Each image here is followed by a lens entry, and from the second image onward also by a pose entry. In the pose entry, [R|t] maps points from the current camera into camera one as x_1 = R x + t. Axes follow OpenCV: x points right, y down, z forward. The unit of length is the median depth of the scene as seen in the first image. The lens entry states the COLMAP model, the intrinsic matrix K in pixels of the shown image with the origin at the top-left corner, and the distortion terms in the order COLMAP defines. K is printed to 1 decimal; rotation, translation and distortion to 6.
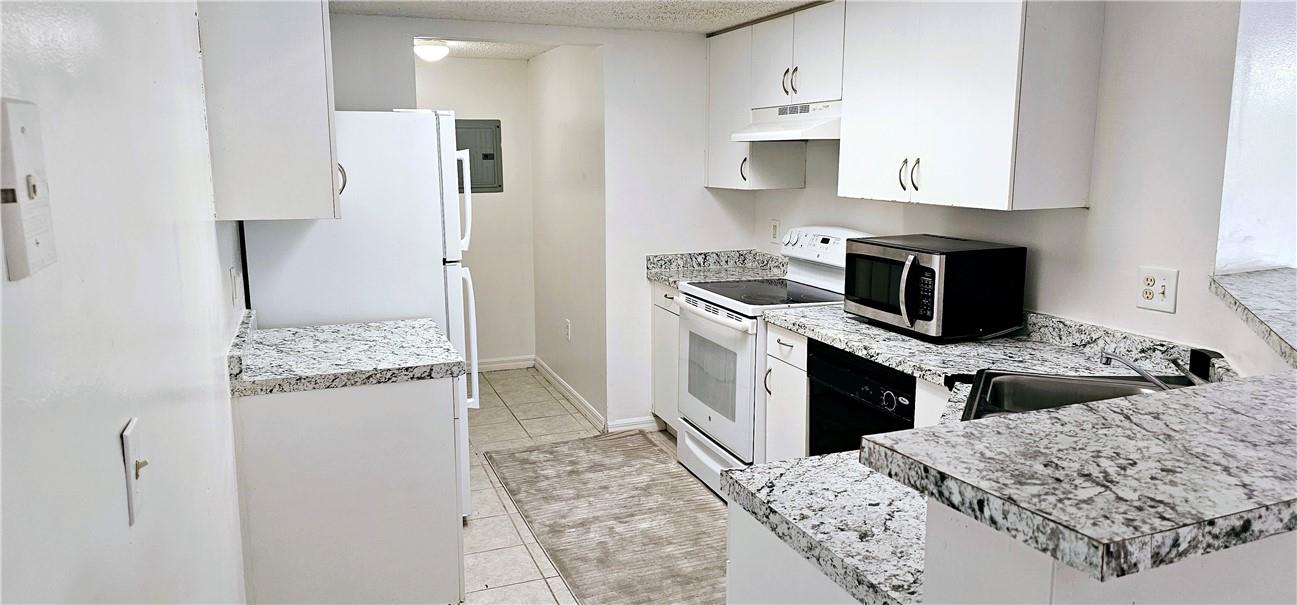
lens RADIAL K [[843.8, 0, 635.3], [0, 843.8, 299.9], [0, 0, 1]] dist [0.092629, -0.096340]
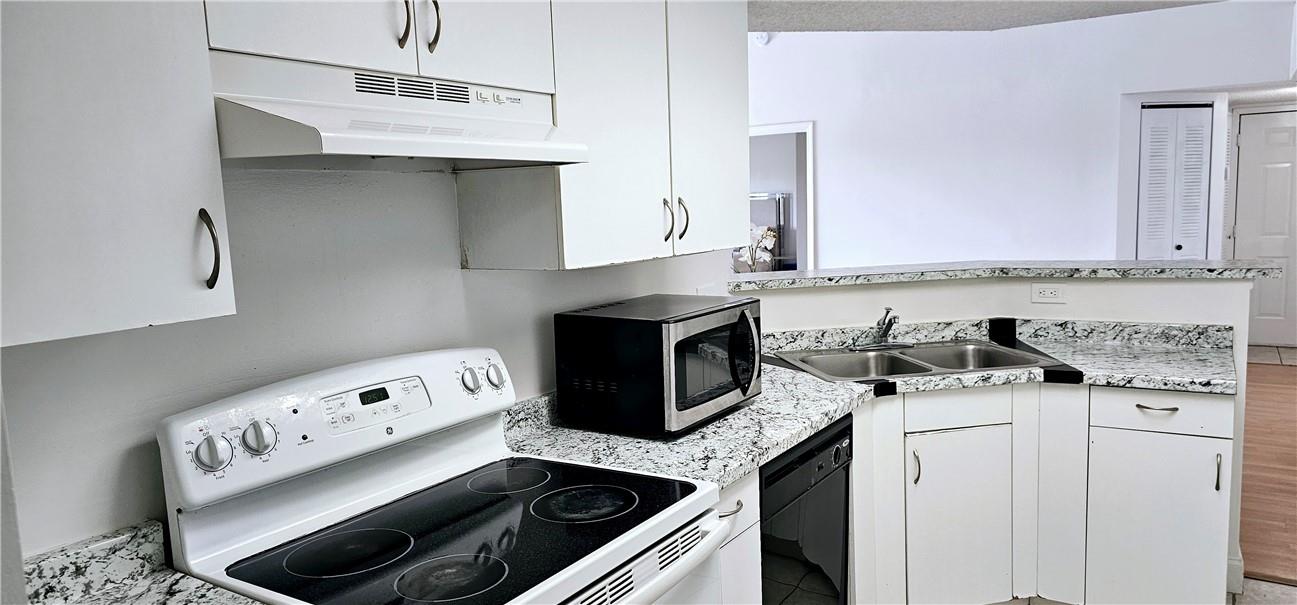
lens RADIAL K [[843.8, 0, 635.3], [0, 843.8, 299.9], [0, 0, 1]] dist [0.092629, -0.096340]
pose [[-0.569348, -0.064483, 0.819564, -0.215207], [0.186119, 0.960924, 0.204902, -0.186990], [-0.800751, 0.269197, -0.535098, 1.144395]]
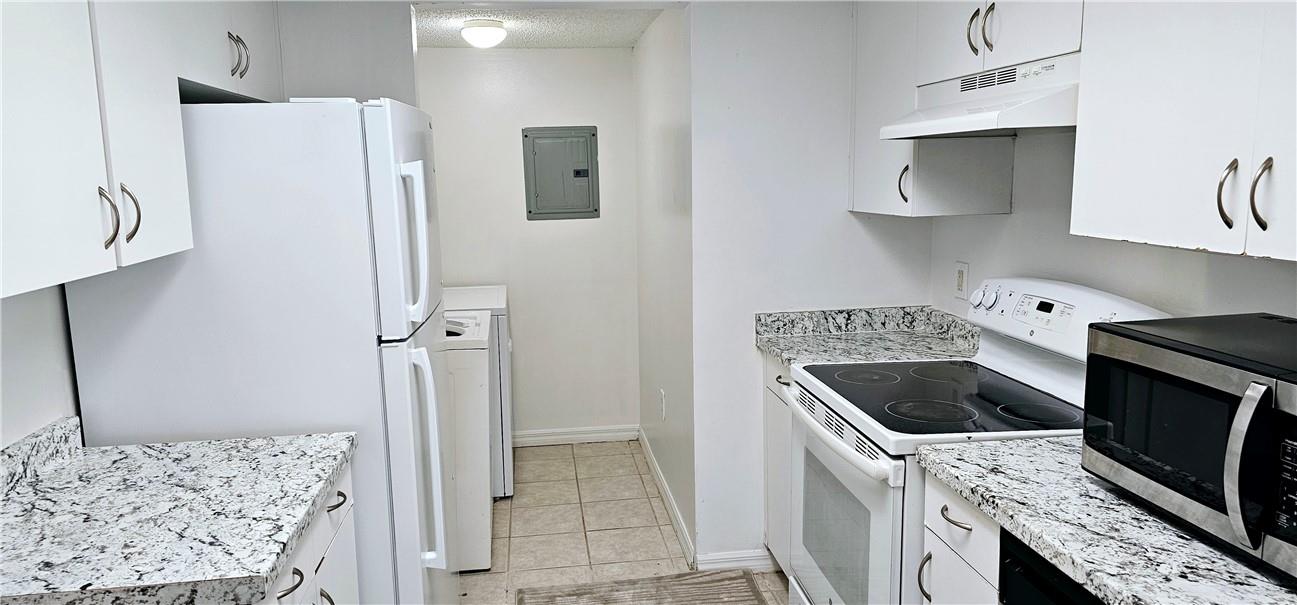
lens RADIAL K [[843.8, 0, 635.3], [0, 843.8, 299.9], [0, 0, 1]] dist [0.092629, -0.096340]
pose [[0.972536, 0.016617, -0.232157, 0.091244], [-0.020671, 0.999673, -0.015042, -0.061592], [0.231831, 0.019428, 0.972562, 0.382327]]
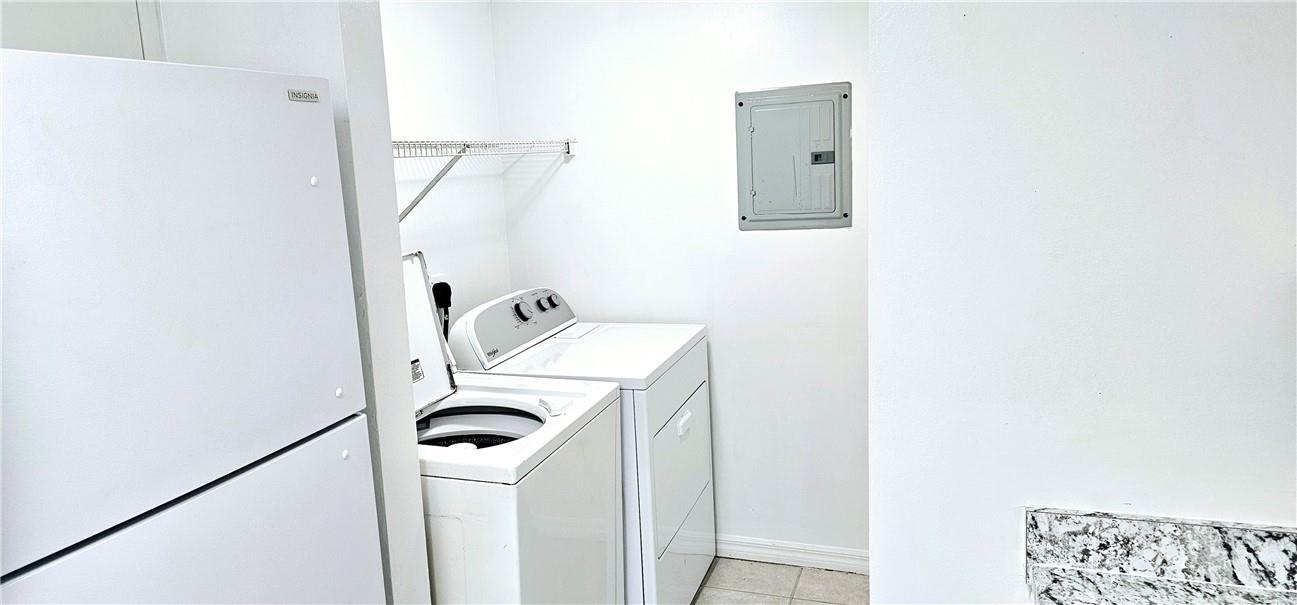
lens RADIAL K [[848.1, 0, 648.5], [0, 848.1, 302.5], [0, 0, 1]] dist [-0.001440, -0.001063]
pose [[0.770749, 0.075967, -0.632594, 0.107018], [-0.065407, 0.997055, 0.040043, -0.148004], [0.633772, 0.010513, 0.773448, 0.838701]]
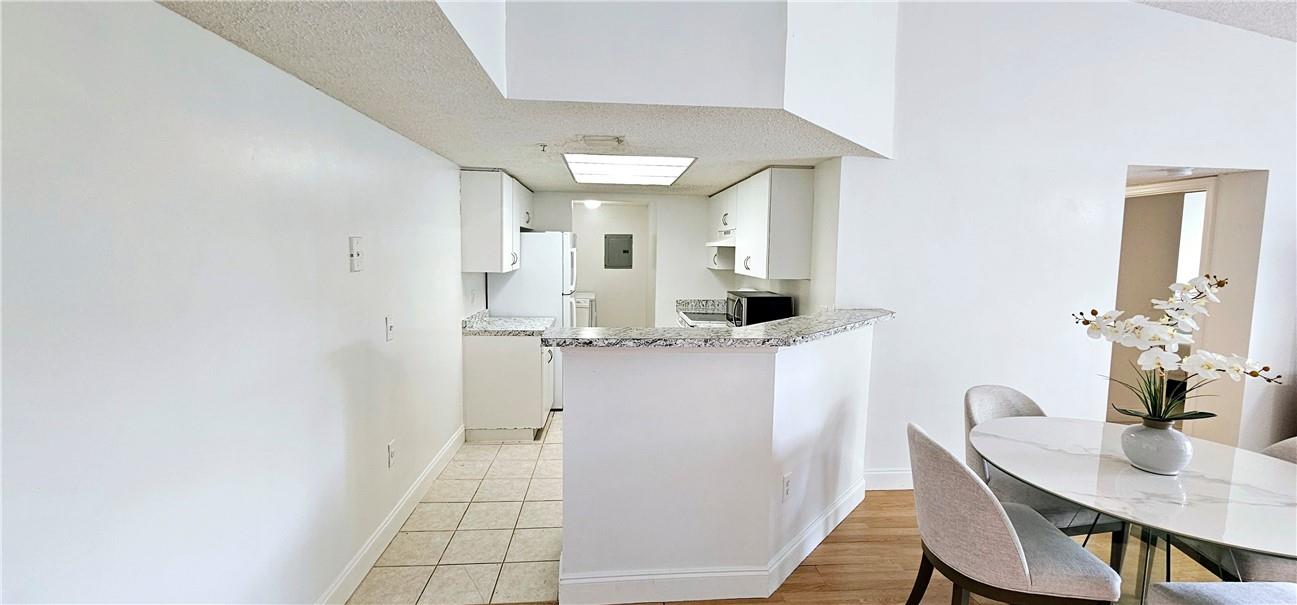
lens RADIAL K [[523.6, 0, 649.6], [0, 523.6, 294.5], [0, 0, 1]] dist [-0.001181, 0.000444]
pose [[0.959680, 0.043702, -0.277678, 0.367297], [-0.067580, 0.994738, -0.077007, 0.045507], [0.272851, 0.092668, 0.957583, -0.298980]]
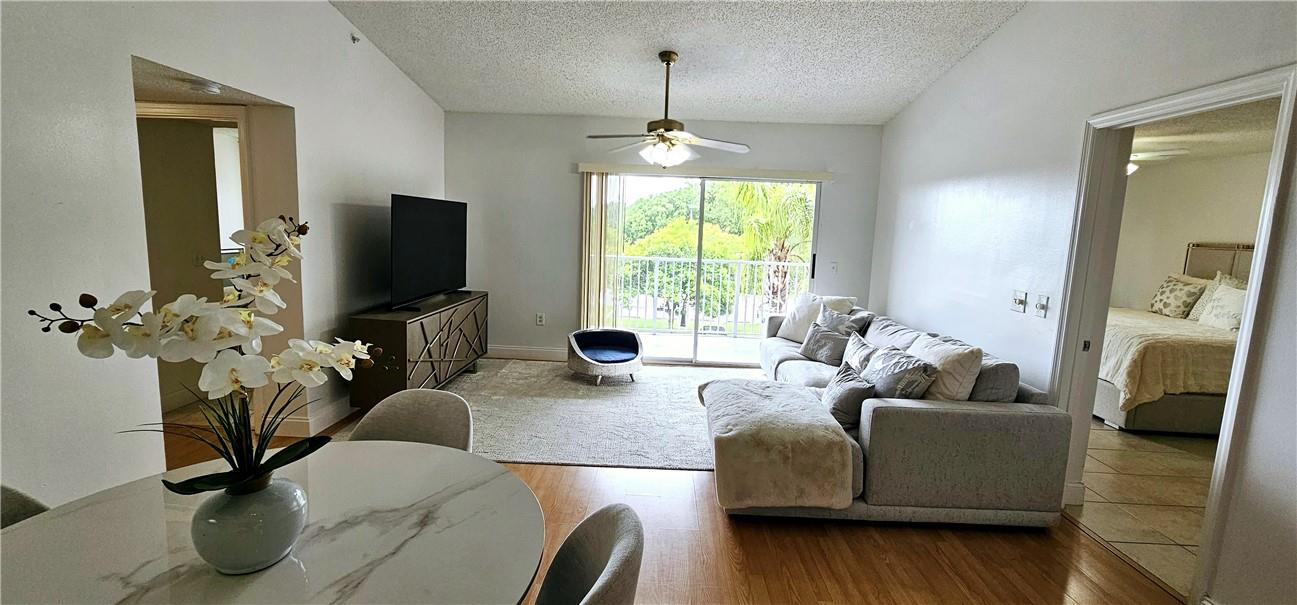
lens RADIAL K [[523.6, 0, 649.6], [0, 523.6, 294.5], [0, 0, 1]] dist [-0.001181, 0.000444]
pose [[0.364674, -0.099555, 0.925798, 0.530424], [0.119476, 0.991052, 0.059510, 0.005240], [-0.923438, 0.088909, 0.373305, 0.017285]]
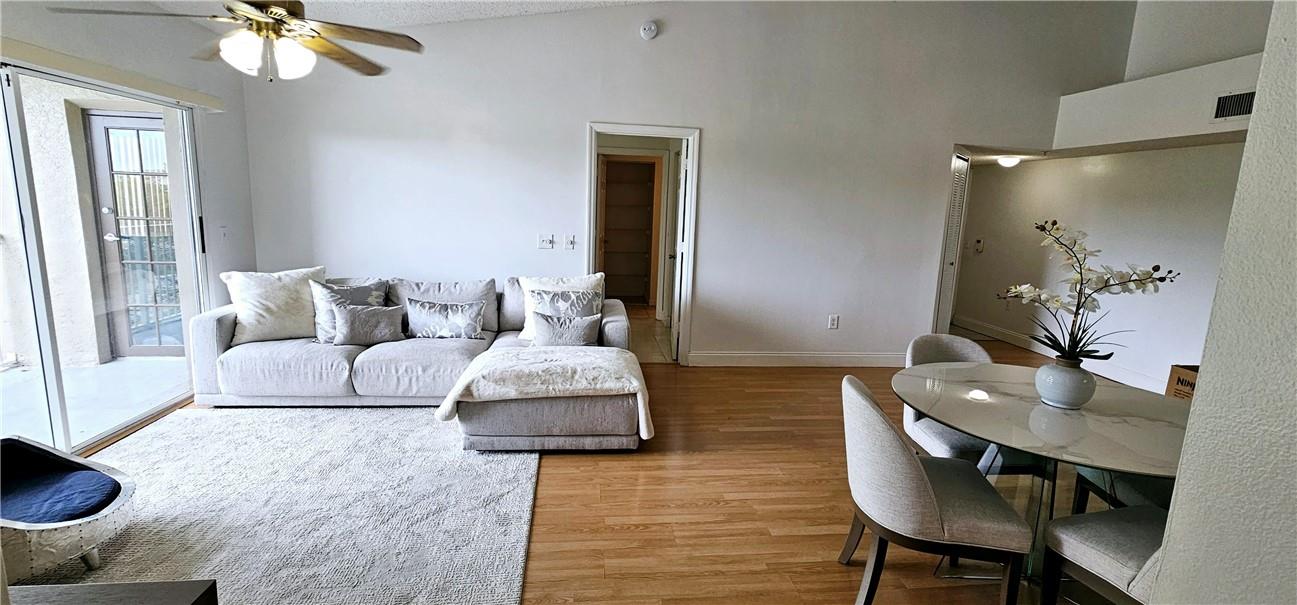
lens RADIAL K [[523.6, 0, 649.6], [0, 523.6, 294.5], [0, 0, 1]] dist [-0.001181, 0.000444]
pose [[-0.969800, -0.069859, 0.233684, 1.001464], [0.010251, 0.945582, 0.325221, -0.144491], [-0.243687, 0.317795, -0.916309, 0.901365]]
